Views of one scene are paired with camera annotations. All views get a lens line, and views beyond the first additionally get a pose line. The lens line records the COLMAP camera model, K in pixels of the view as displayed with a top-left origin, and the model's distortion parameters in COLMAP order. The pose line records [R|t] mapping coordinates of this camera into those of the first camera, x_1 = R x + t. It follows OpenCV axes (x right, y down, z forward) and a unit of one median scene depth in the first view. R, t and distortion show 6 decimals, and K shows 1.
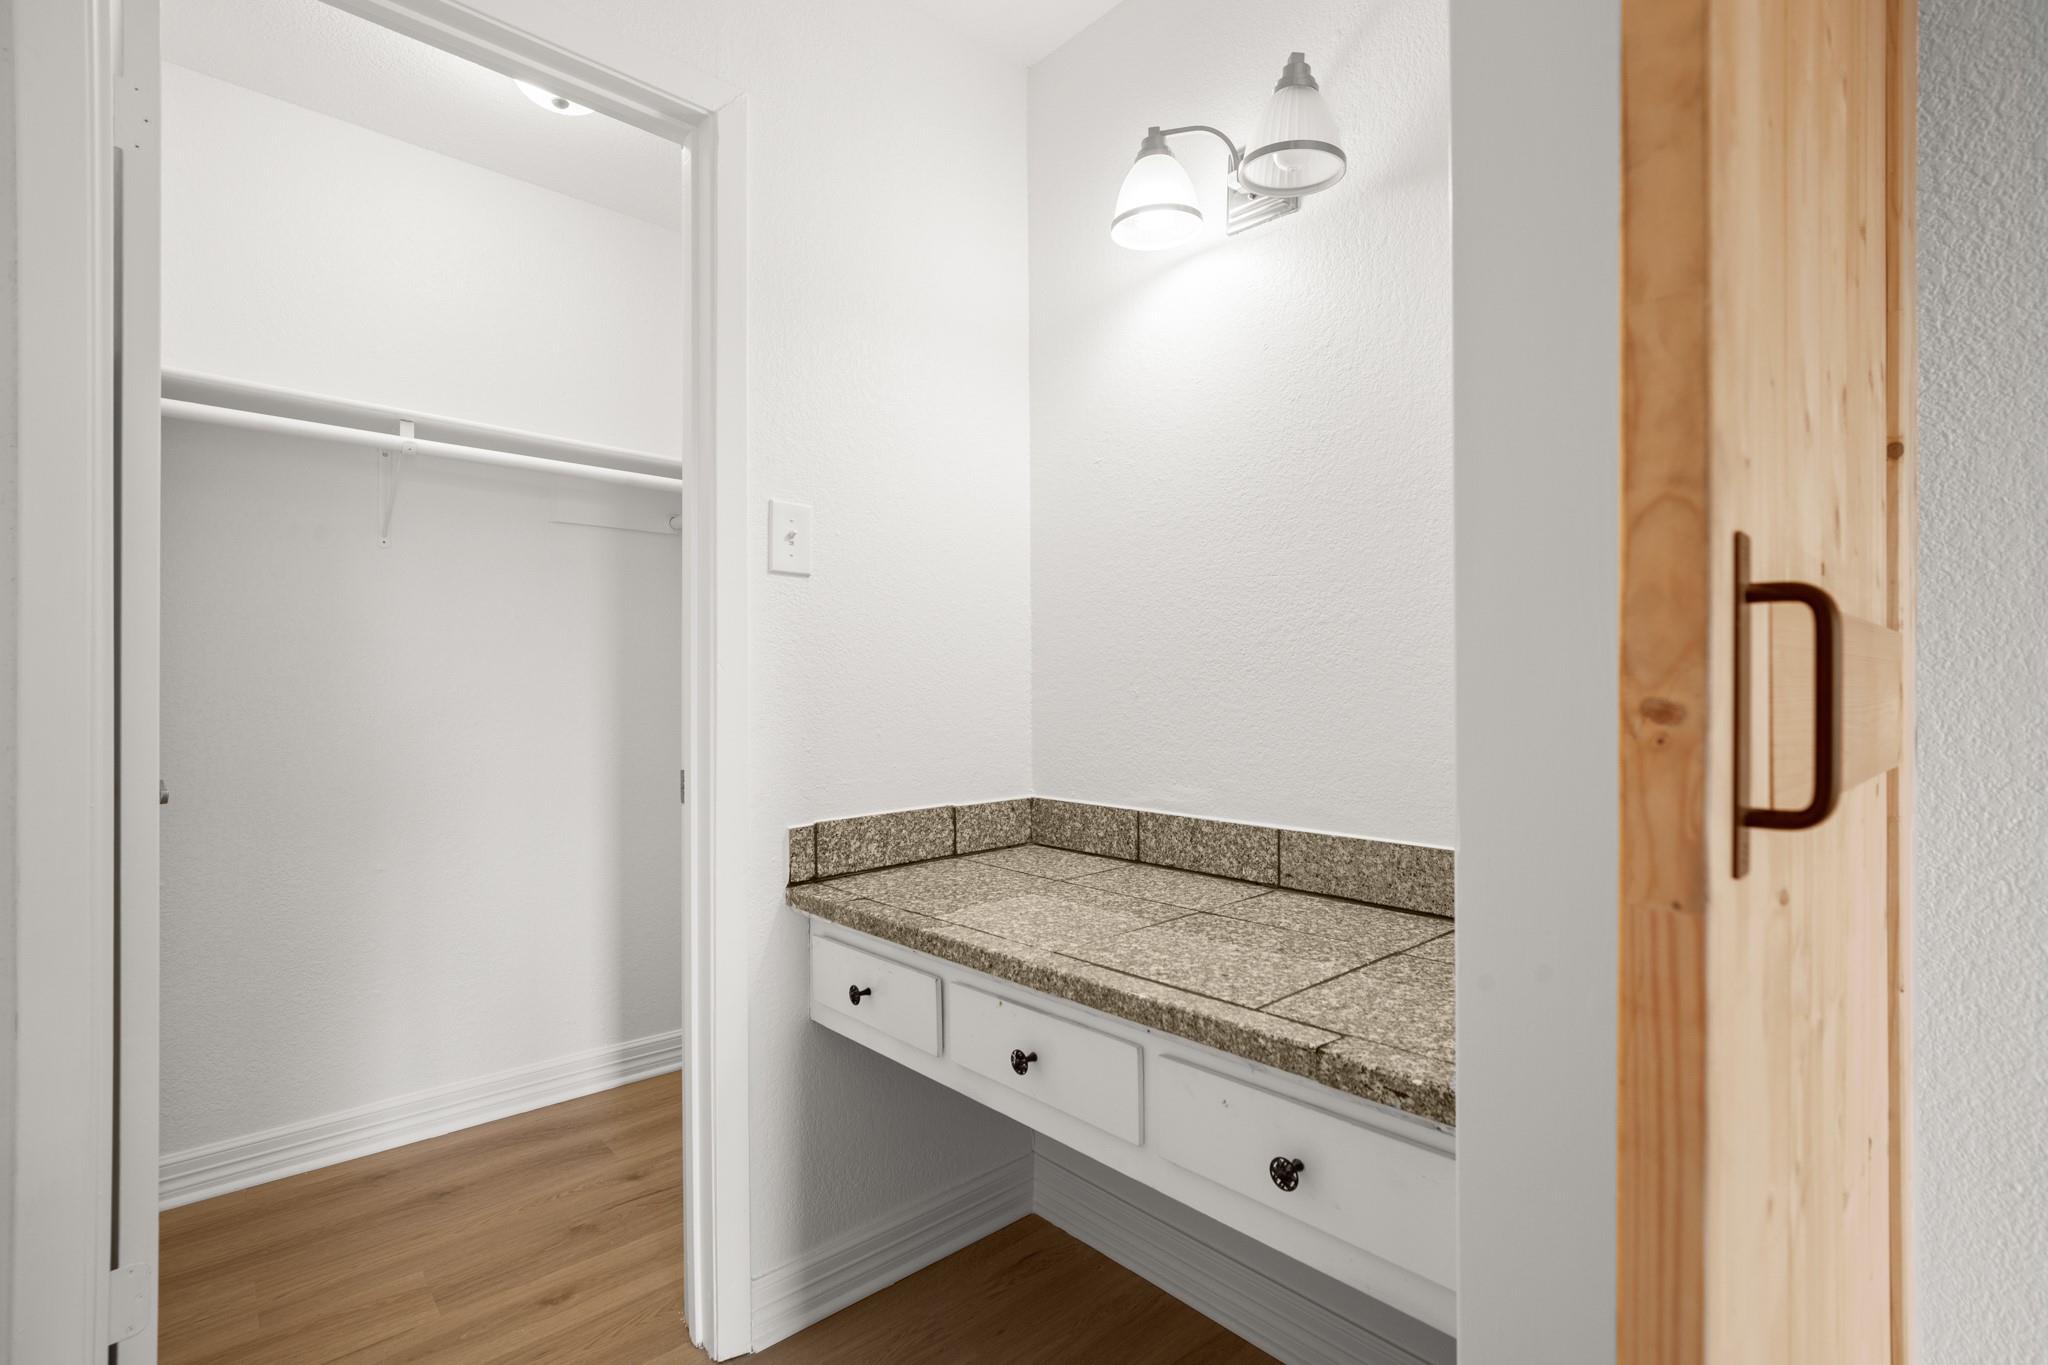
lens RADIAL K [[953.6, 0, 1042.8], [0, 953.6, 687.1], [0, 0, 1]] dist [-0.000829, -0.000236]
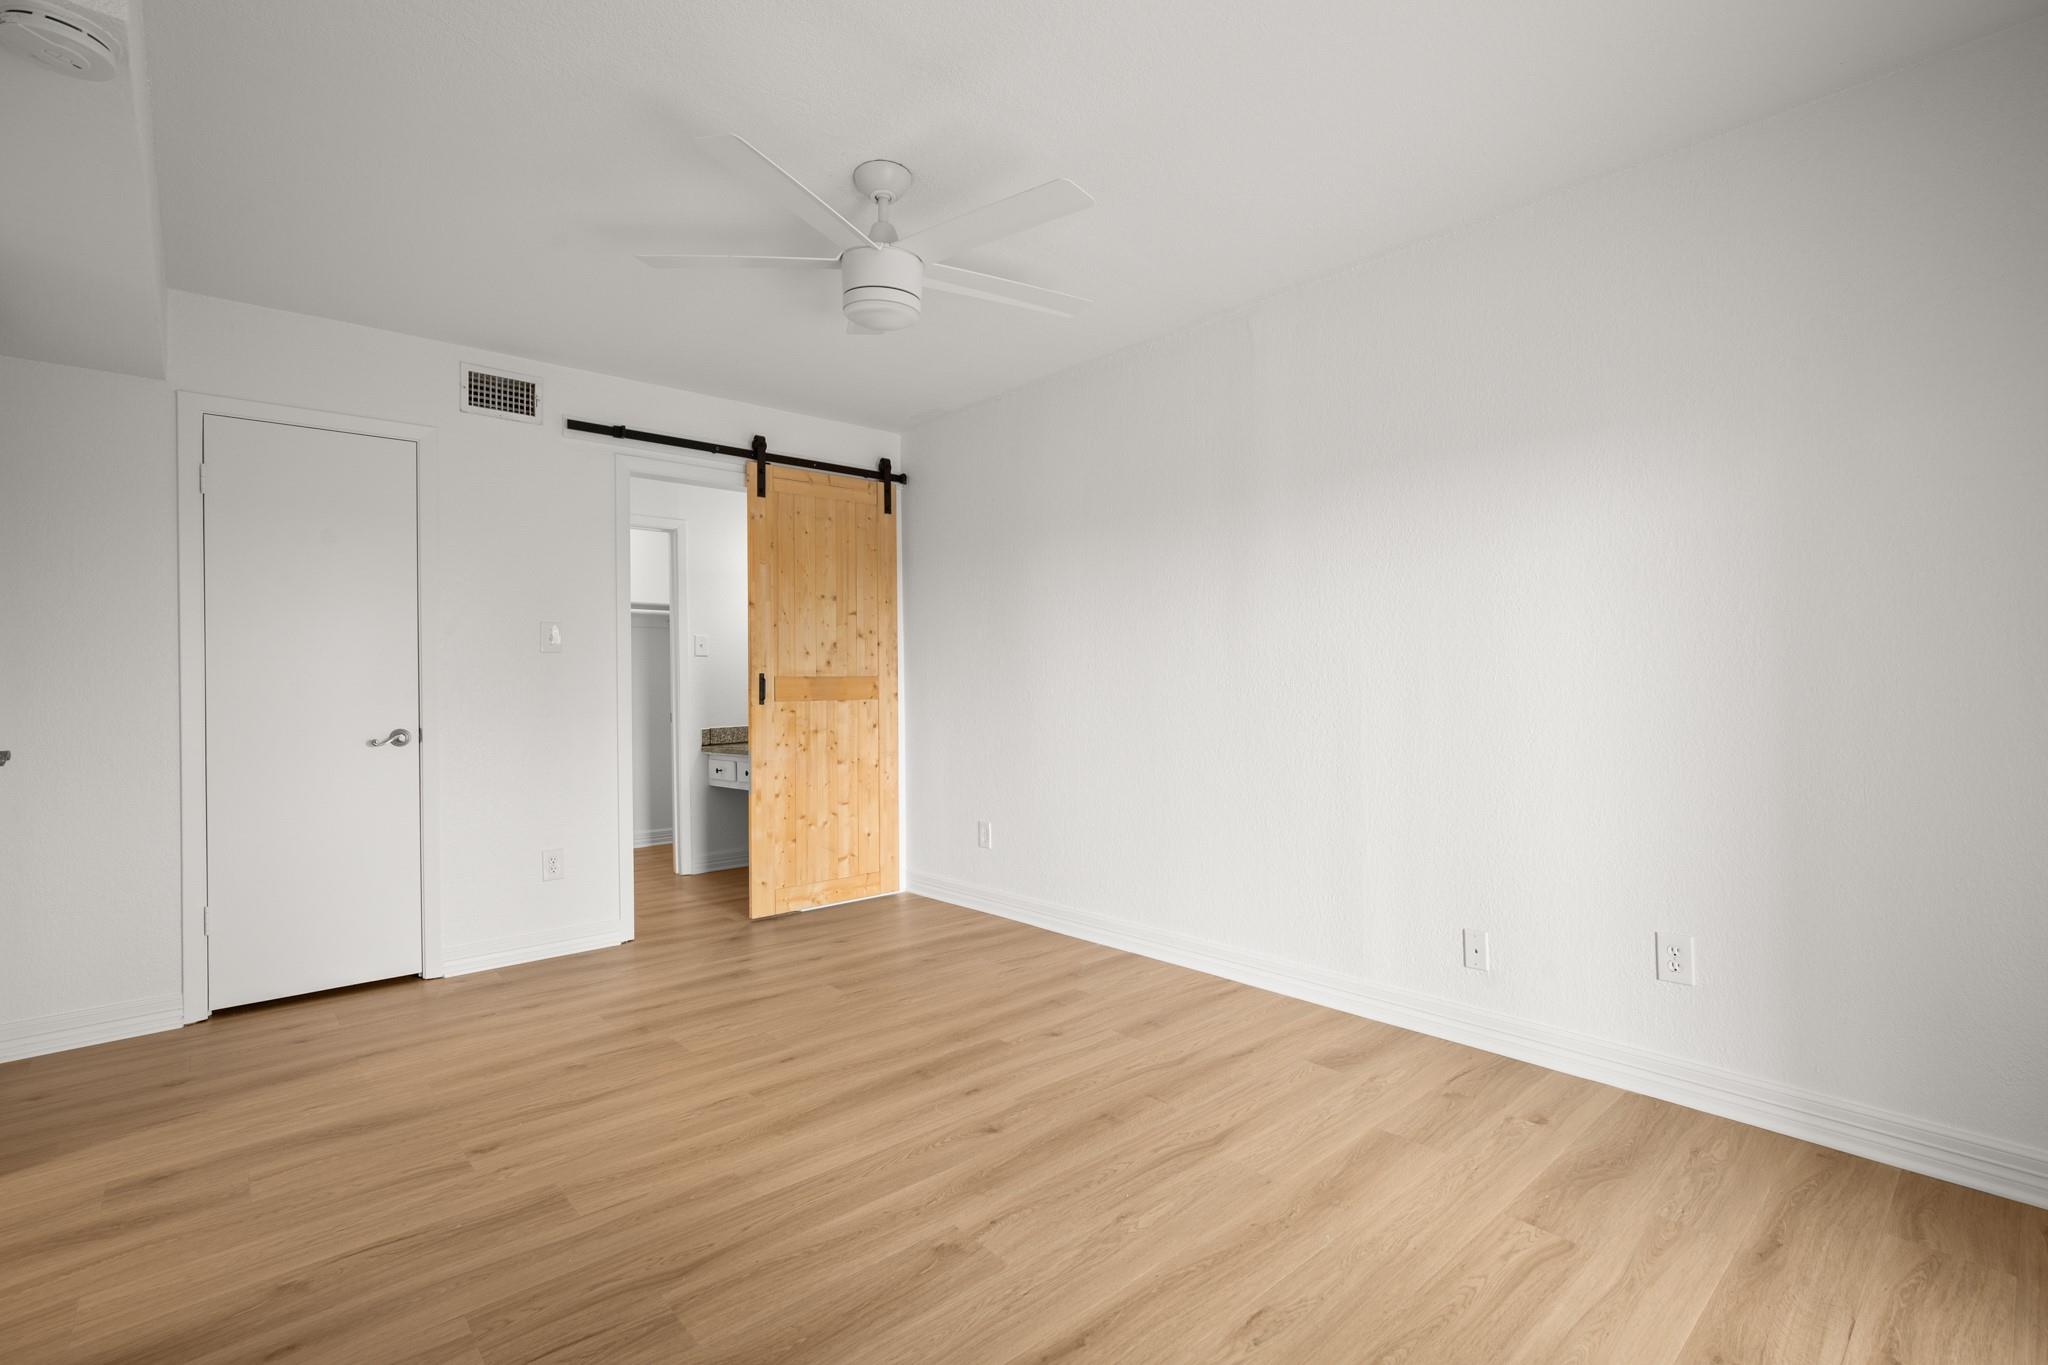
lens RADIAL K [[953.6, 0, 1042.8], [0, 953.6, 687.1], [0, 0, 1]] dist [-0.000829, -0.000236]
pose [[0.999885, -0.014195, 0.005390, 0.915766], [0.014197, 0.999899, -0.000225, 0.012616], [-0.005386, 0.000301, 0.999985, -2.366577]]
